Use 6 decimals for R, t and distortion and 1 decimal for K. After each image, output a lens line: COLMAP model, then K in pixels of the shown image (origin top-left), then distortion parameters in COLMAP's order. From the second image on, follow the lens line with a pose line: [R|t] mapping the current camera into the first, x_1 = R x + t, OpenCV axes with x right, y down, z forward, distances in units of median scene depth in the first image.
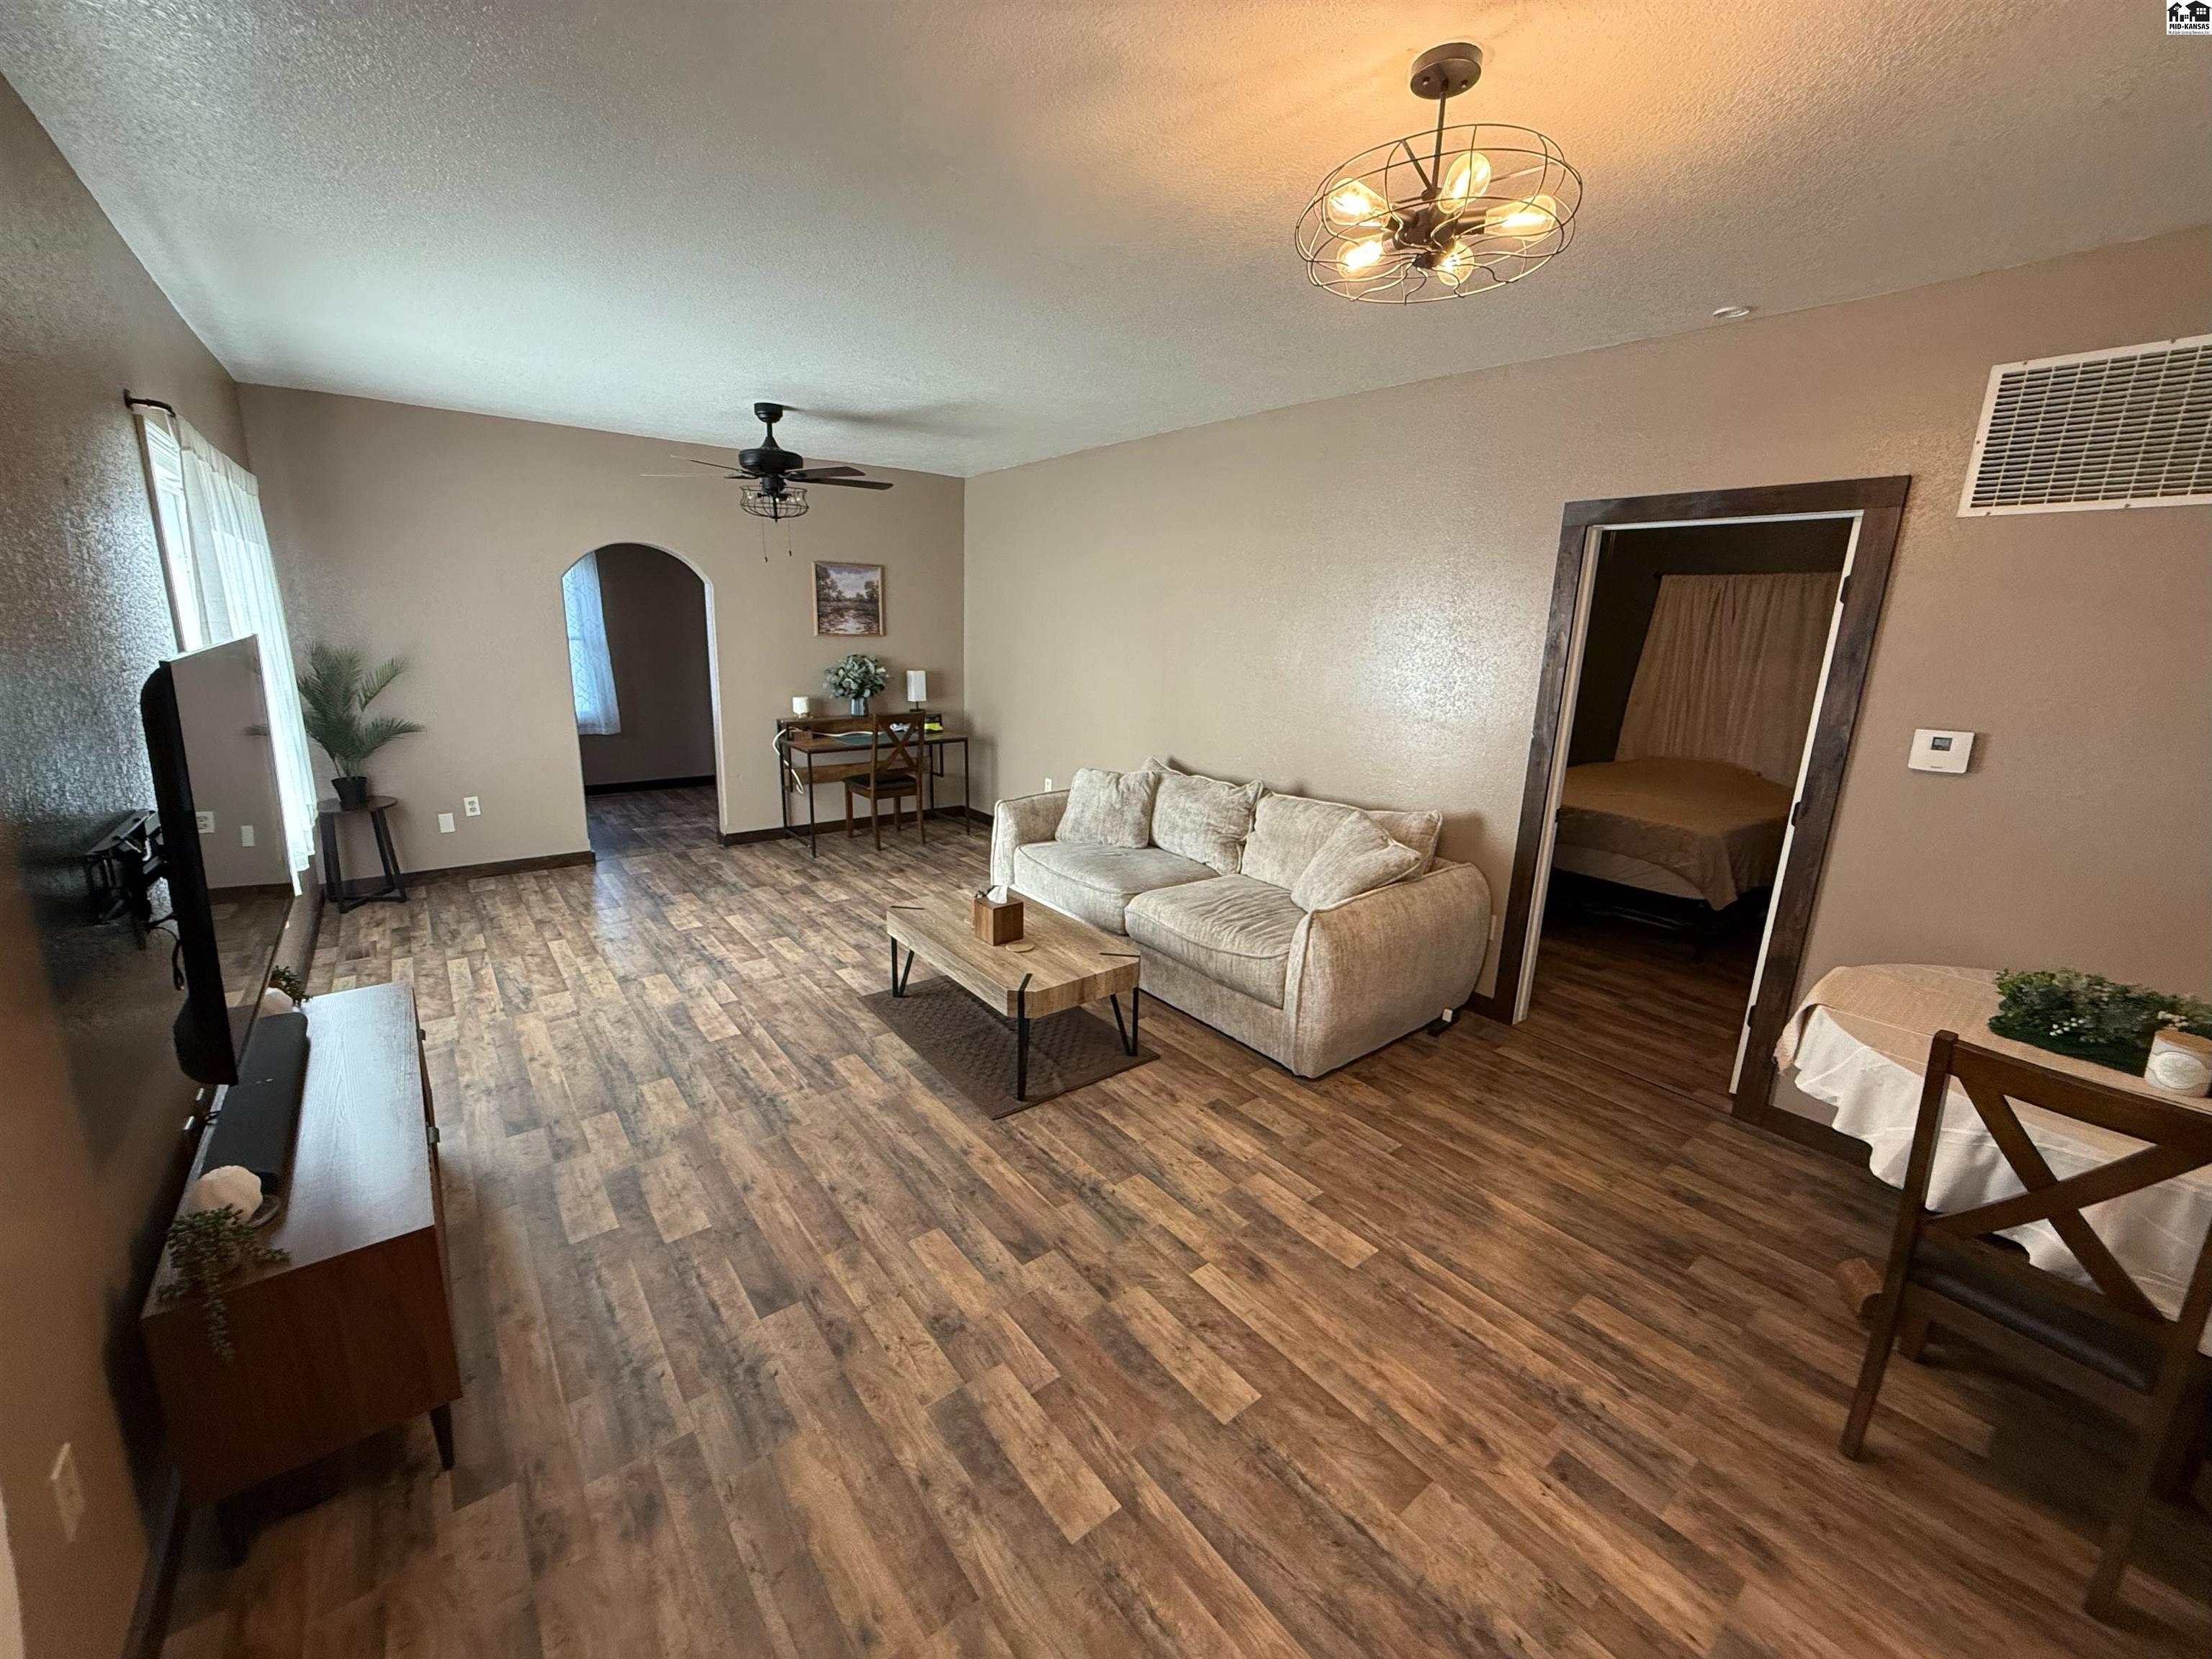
lens RADIAL K [[878.0, 0, 1066.2], [0, 878.0, 804.7], [0, 0, 1]] dist [-0.002159, 0.000342]
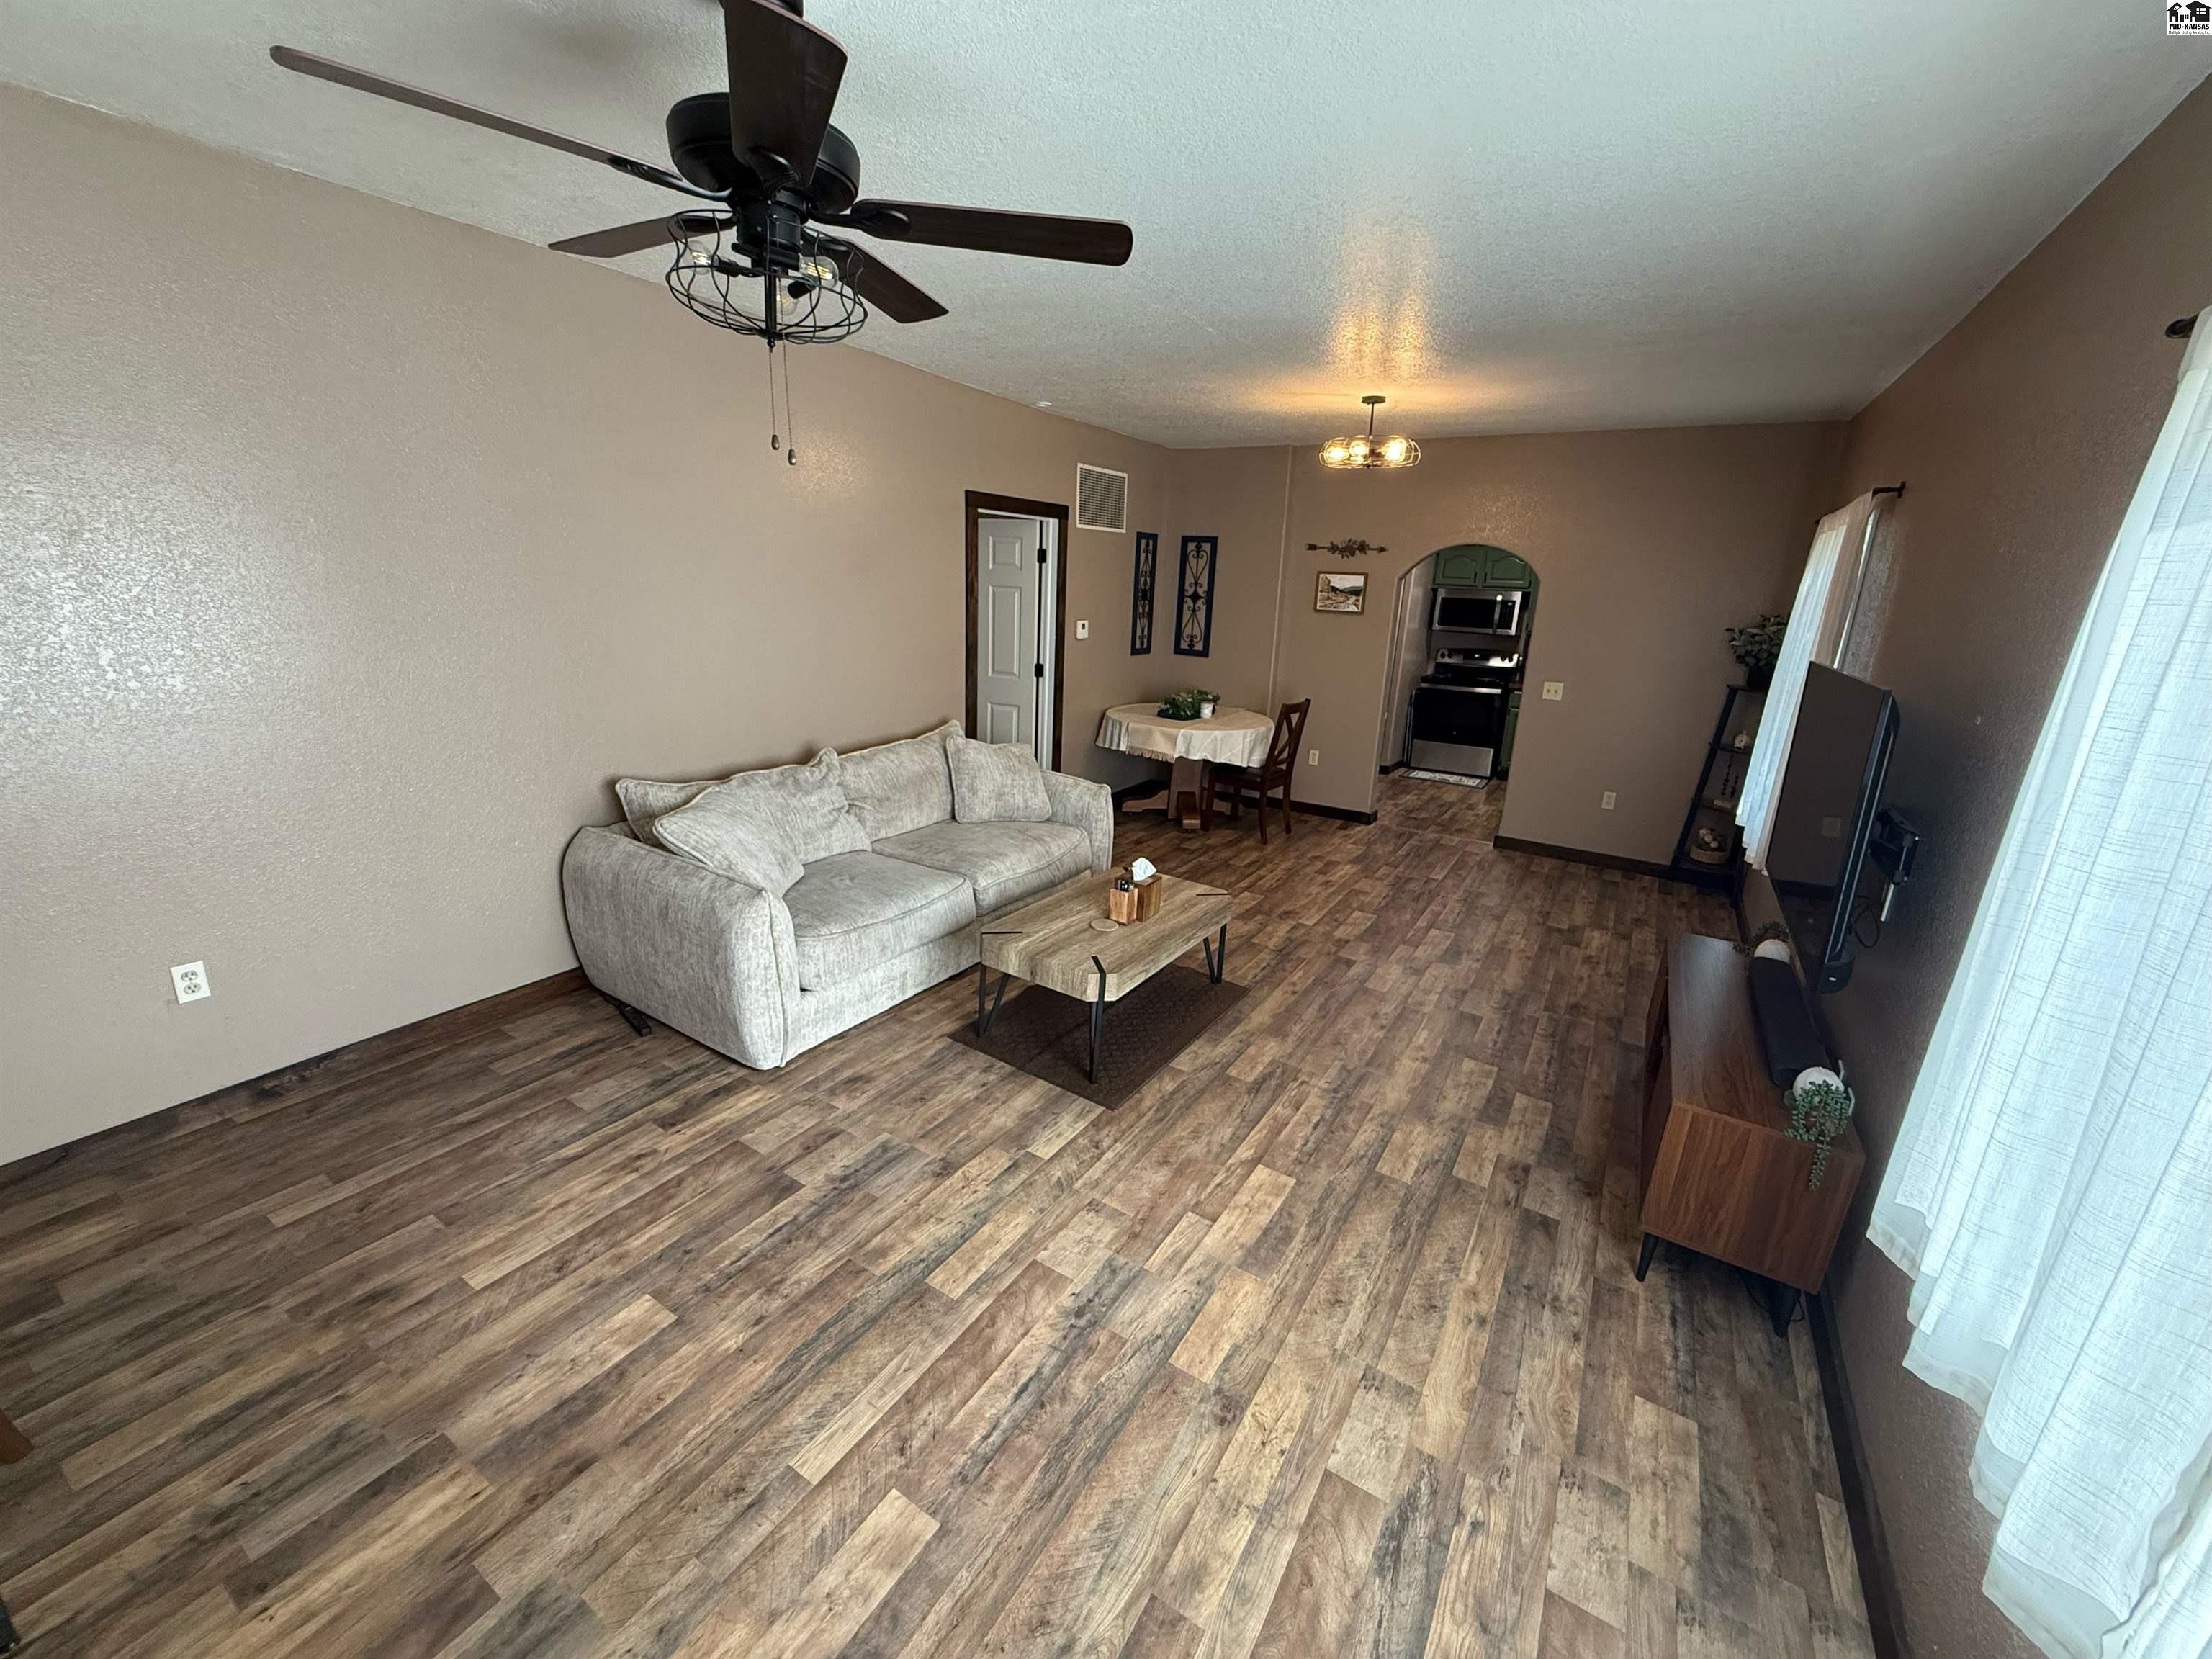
lens RADIAL K [[878.0, 0, 1118.6], [0, 878.0, 816.7], [0, 0, 1]] dist [-0.002159, 0.000342]
pose [[-0.365846, -0.294003, 0.883017, -0.919880], [0.138051, 0.921152, 0.363896, -0.322400], [-0.920380, 0.255031, -0.296412, 1.266121]]
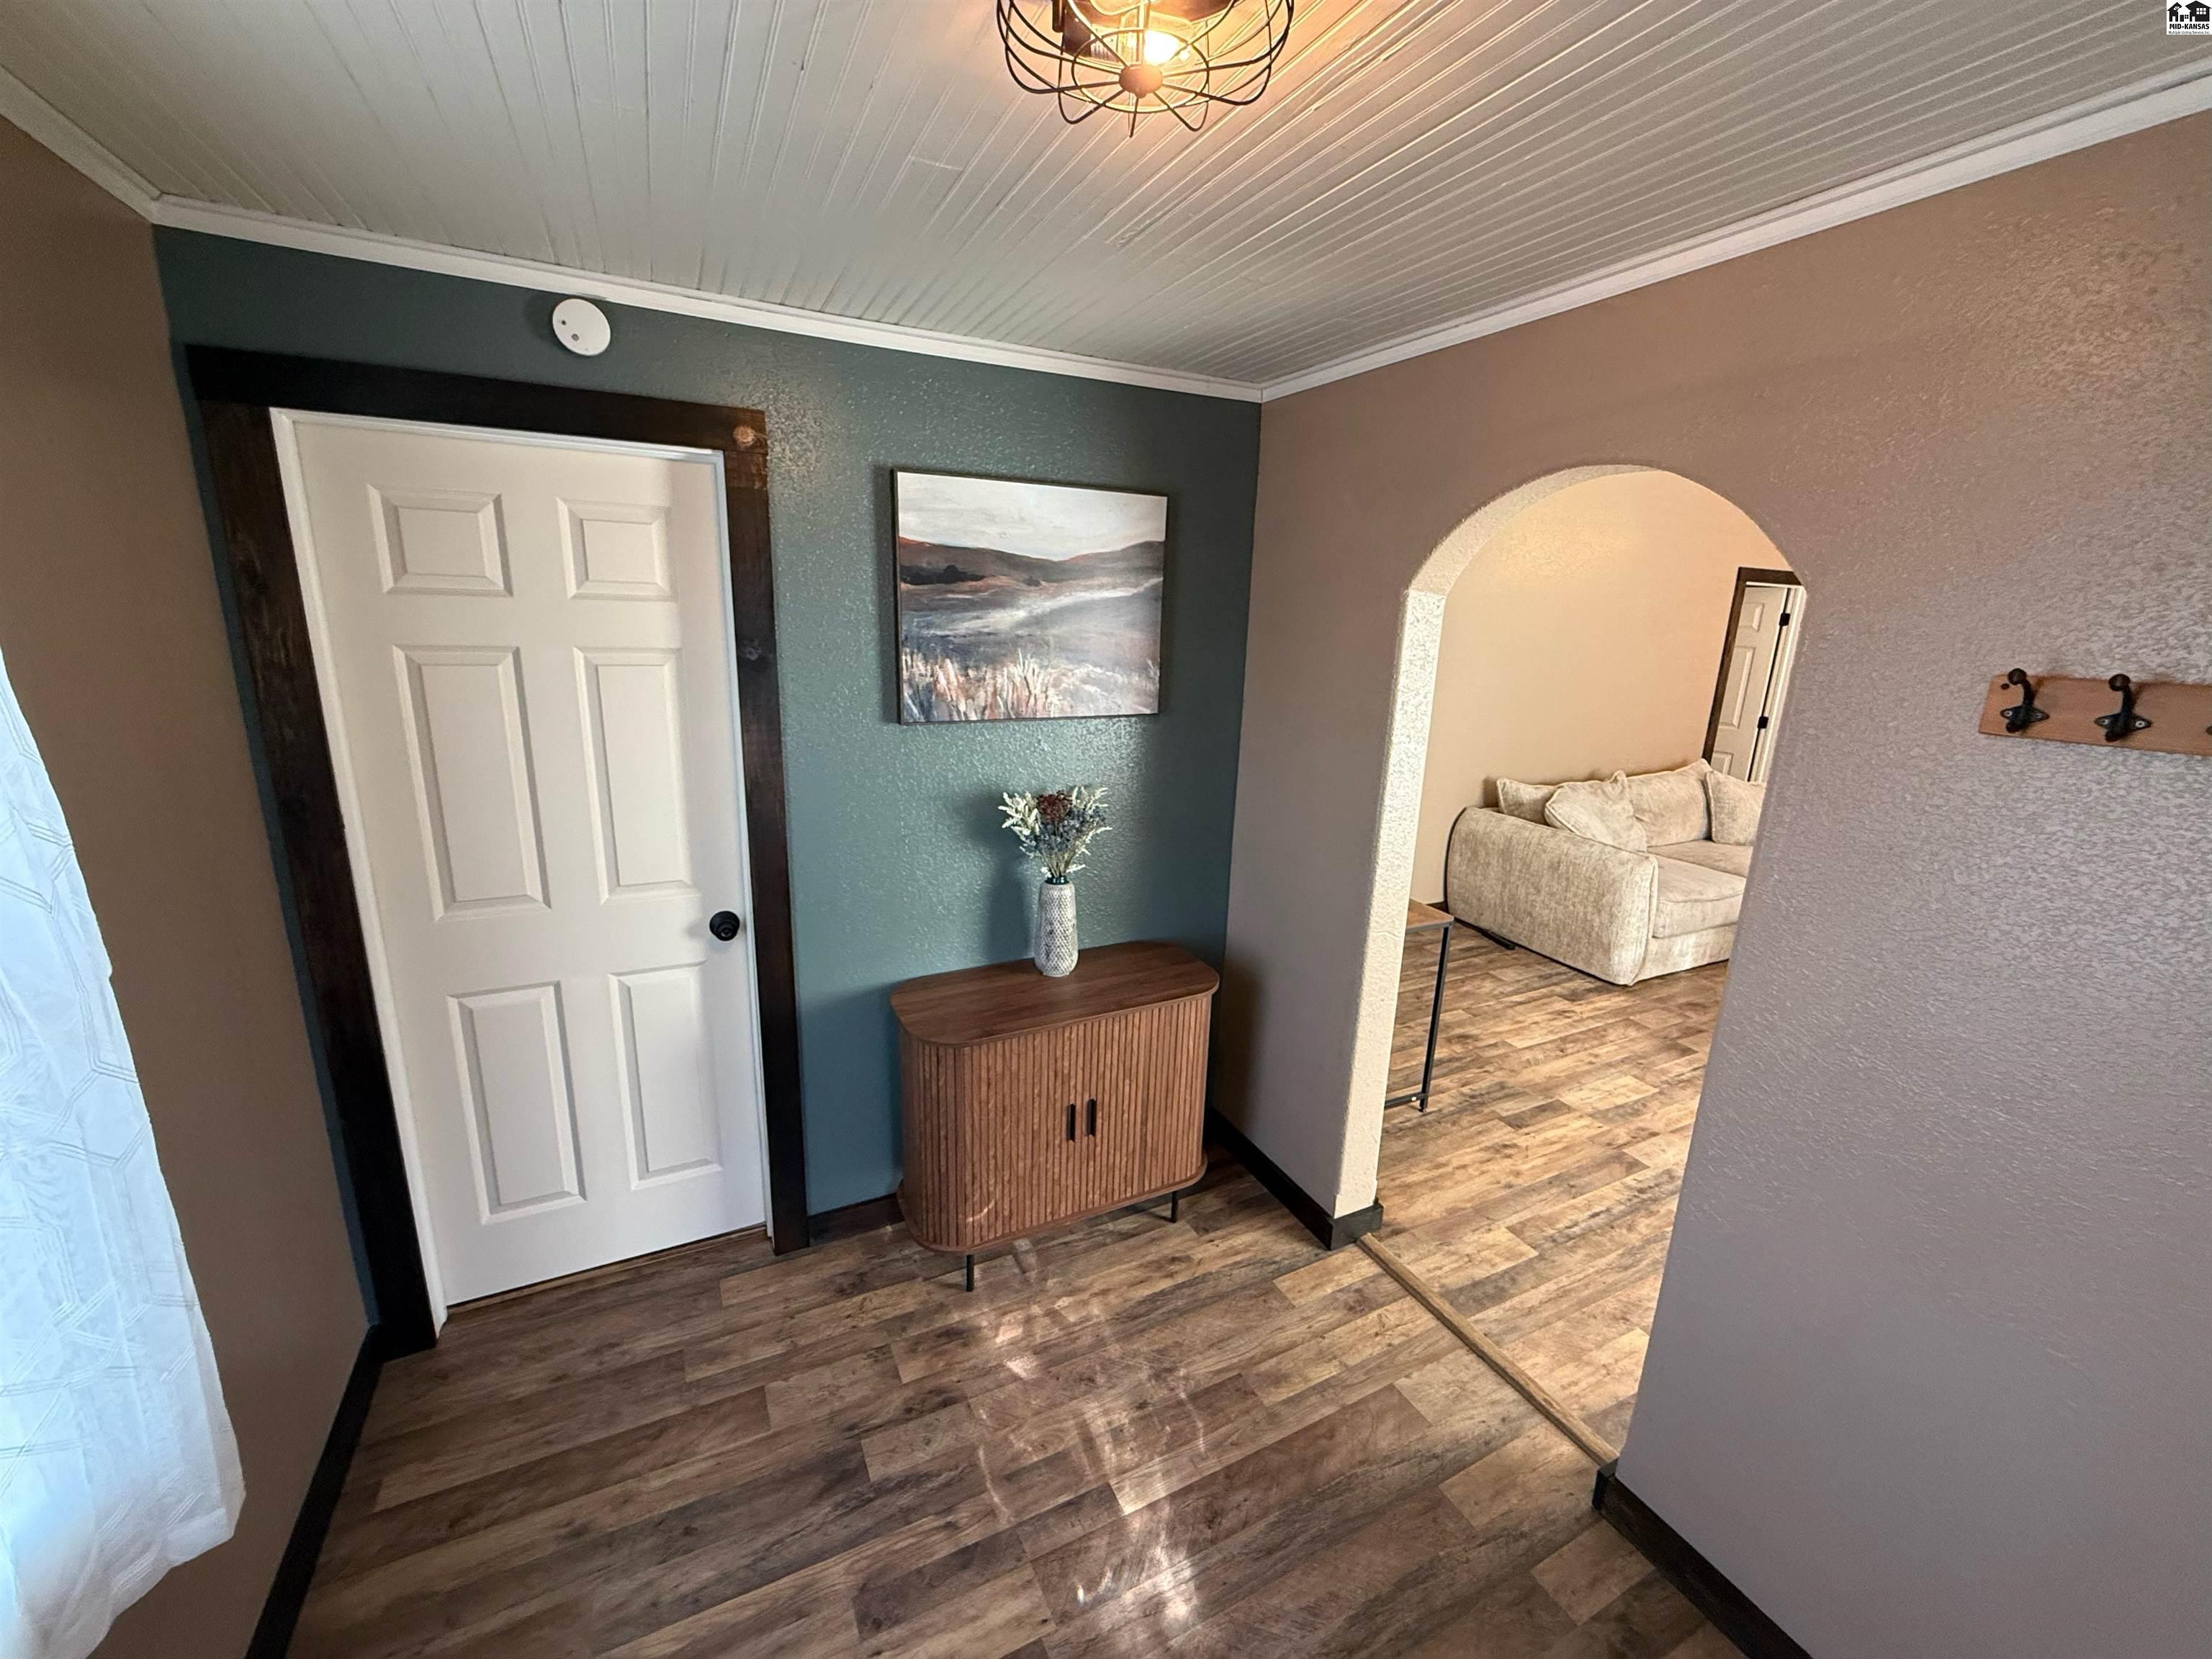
lens RADIAL K [[878.0, 0, 1105.3], [0, 878.0, 823.8], [0, 0, 1]] dist [-0.002159, 0.000342]
pose [[0.181164, -0.257907, 0.949033, -1.349106], [0.184213, 0.956820, 0.224858, -0.454178], [-0.966046, 0.134088, 0.220851, 1.790059]]
